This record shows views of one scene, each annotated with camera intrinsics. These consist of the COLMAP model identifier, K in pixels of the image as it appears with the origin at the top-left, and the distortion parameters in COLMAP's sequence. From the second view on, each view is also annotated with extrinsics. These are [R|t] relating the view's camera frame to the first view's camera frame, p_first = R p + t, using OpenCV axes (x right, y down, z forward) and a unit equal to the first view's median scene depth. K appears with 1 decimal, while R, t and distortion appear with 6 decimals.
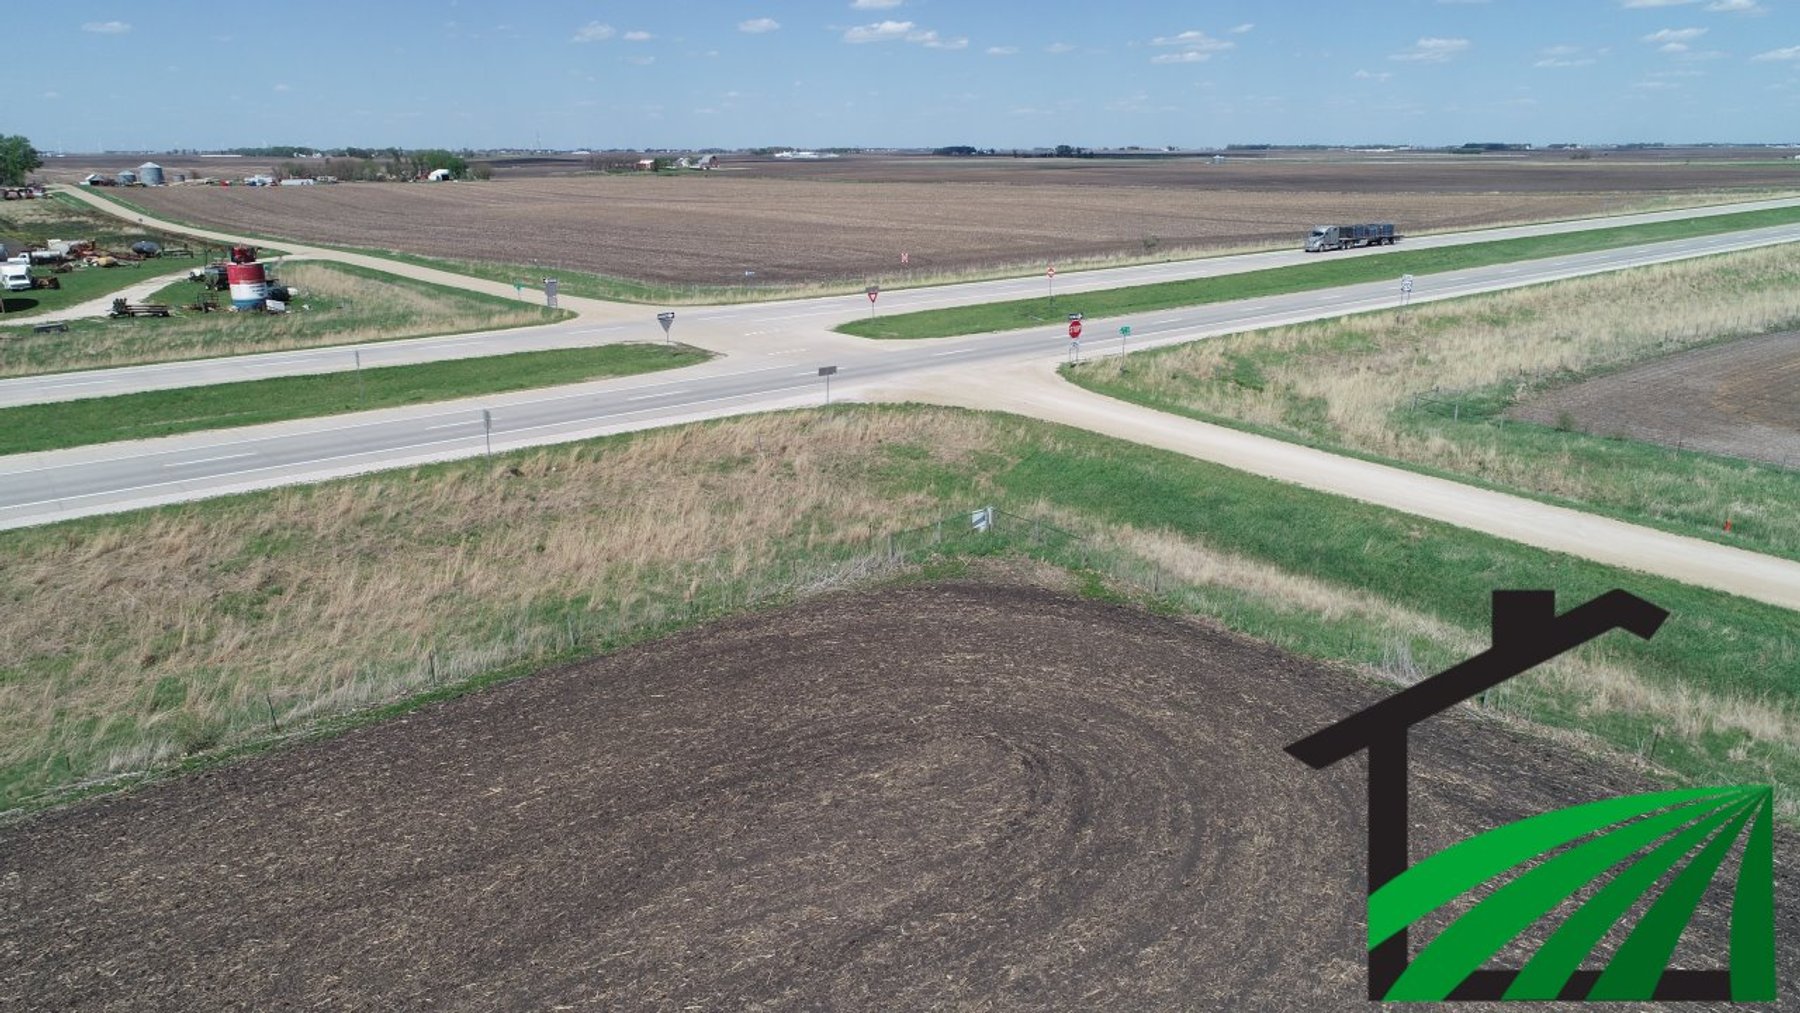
lens RADIAL K [[1230.0, 0, 910.5], [0, 1230.0, 514.4], [0, 0, 1]] dist [0.004251, 0.001216]
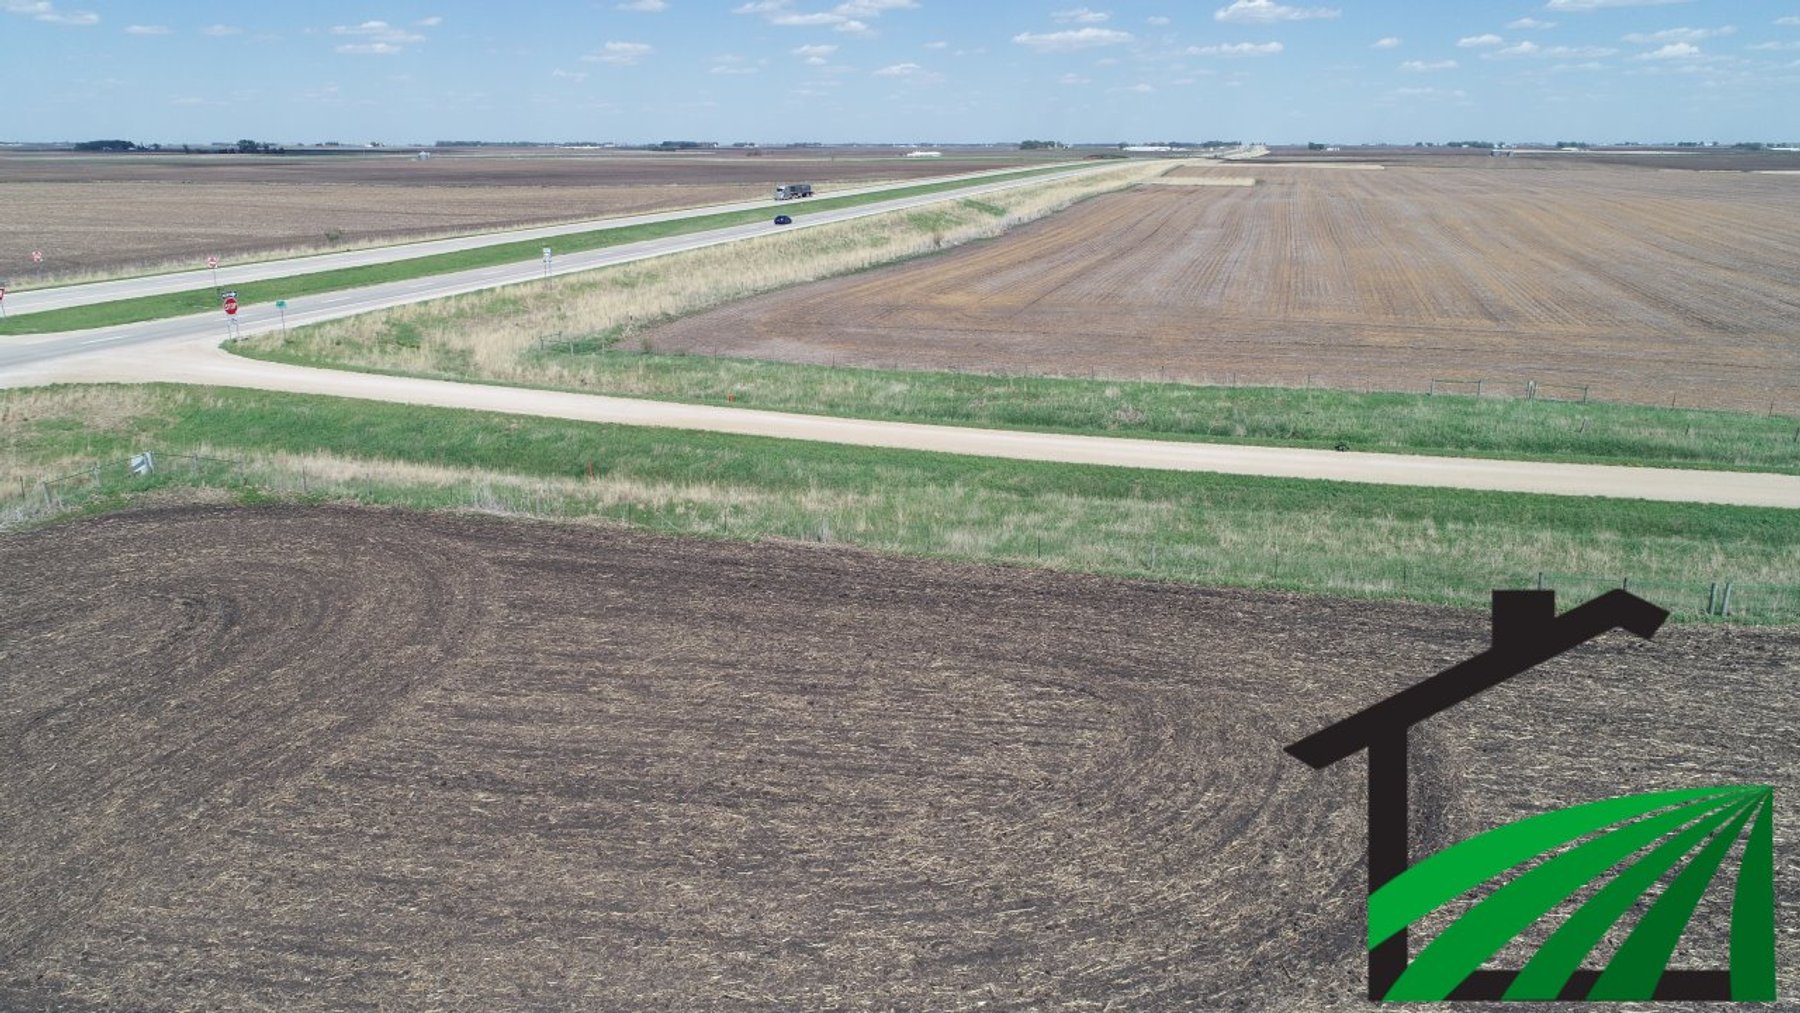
lens RADIAL K [[1230.0, 0, 910.5], [0, 1230.0, 514.4], [0, 0, 1]] dist [0.004251, 0.001216]
pose [[0.829021, -0.156236, 0.536950, 0.020907], [0.155065, 0.986752, 0.047703, 0.078607], [-0.537289, 0.043715, 0.842264, -0.251099]]
